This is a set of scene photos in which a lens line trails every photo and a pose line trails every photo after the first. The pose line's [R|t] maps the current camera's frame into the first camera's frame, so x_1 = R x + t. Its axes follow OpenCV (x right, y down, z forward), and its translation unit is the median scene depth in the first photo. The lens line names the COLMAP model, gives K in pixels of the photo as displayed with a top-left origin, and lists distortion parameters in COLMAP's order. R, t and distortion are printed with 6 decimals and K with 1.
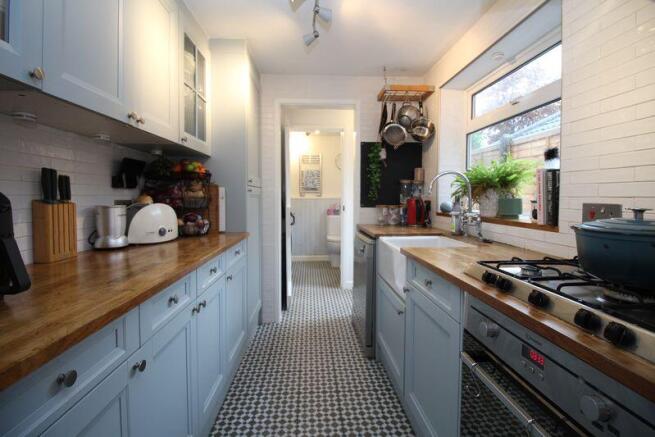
lens RADIAL K [[306.3, 0, 326.6], [0, 306.3, 205.7], [0, 0, 1]] dist [-0.001286, -0.000266]
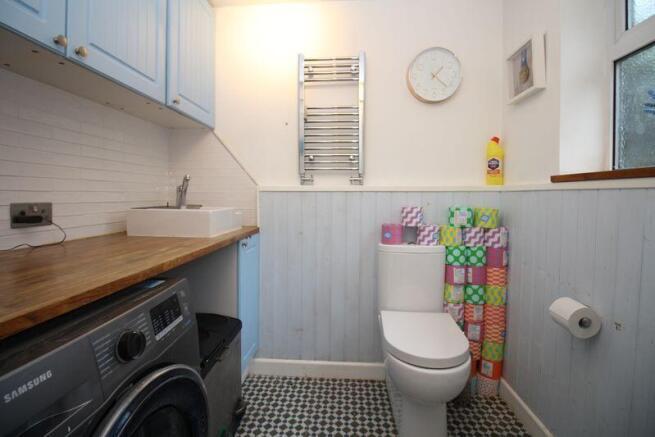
lens RADIAL K [[306.3, 0, 326.6], [0, 306.3, 205.7], [0, 0, 1]] dist [-0.001286, -0.000266]
pose [[0.992648, 0.009820, -0.120638, -0.016655], [-0.006330, 0.999551, 0.029281, -0.016373], [0.120872, -0.028303, 0.992265, 0.685532]]
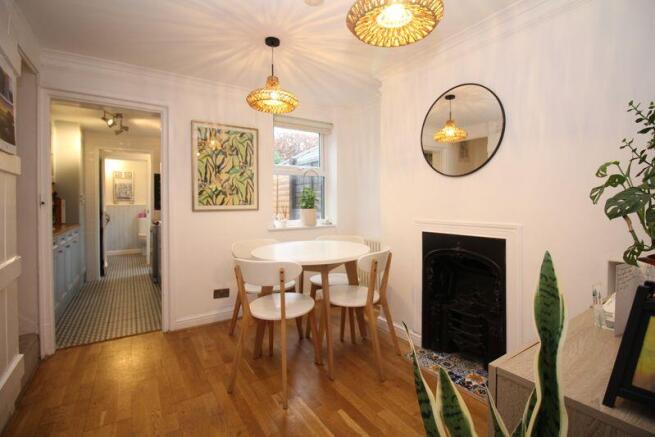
lens RADIAL K [[306.3, 0, 326.6], [0, 306.3, 205.7], [0, 0, 1]] dist [-0.001286, -0.000266]
pose [[0.868016, -0.007962, 0.496473, 0.051720], [0.018352, 0.999703, -0.016055, 0.015182], [-0.496198, 0.023047, 0.867904, -0.574497]]
